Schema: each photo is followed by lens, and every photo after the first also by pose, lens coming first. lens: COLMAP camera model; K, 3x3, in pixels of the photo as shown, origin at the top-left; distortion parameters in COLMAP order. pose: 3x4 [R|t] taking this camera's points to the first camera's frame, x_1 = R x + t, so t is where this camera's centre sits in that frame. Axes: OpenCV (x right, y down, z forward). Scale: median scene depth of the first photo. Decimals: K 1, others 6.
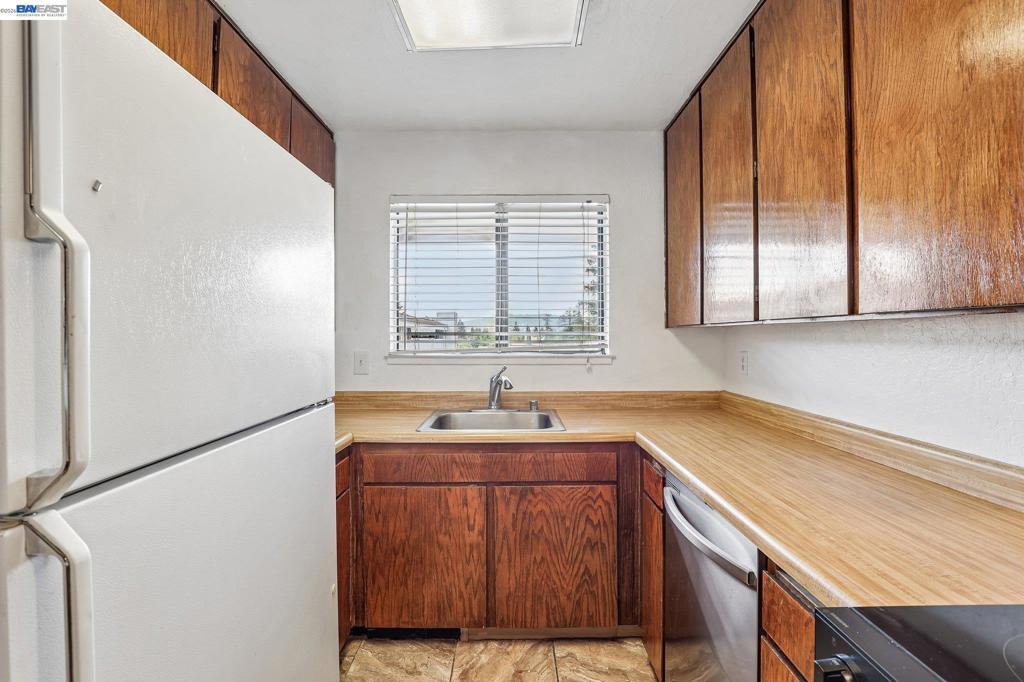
lens RADIAL K [[479.7, 0, 514.6], [0, 479.7, 343.7], [0, 0, 1]] dist [-0.033997, 0.001541]
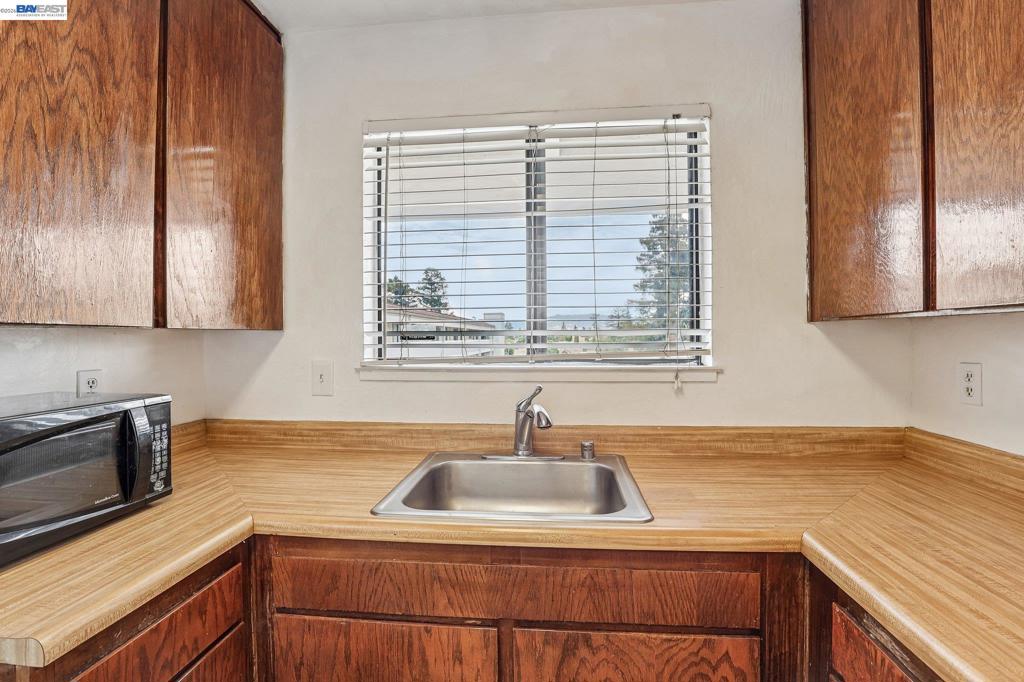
lens RADIAL K [[479.7, 0, 513.4], [0, 479.7, 340.2], [0, 0, 1]] dist [-0.033997, 0.001541]
pose [[0.994864, -0.004261, -0.101132, 0.008134], [0.003546, 0.999967, -0.007247, -0.006586], [0.101160, 0.006851, 0.994847, 0.378822]]
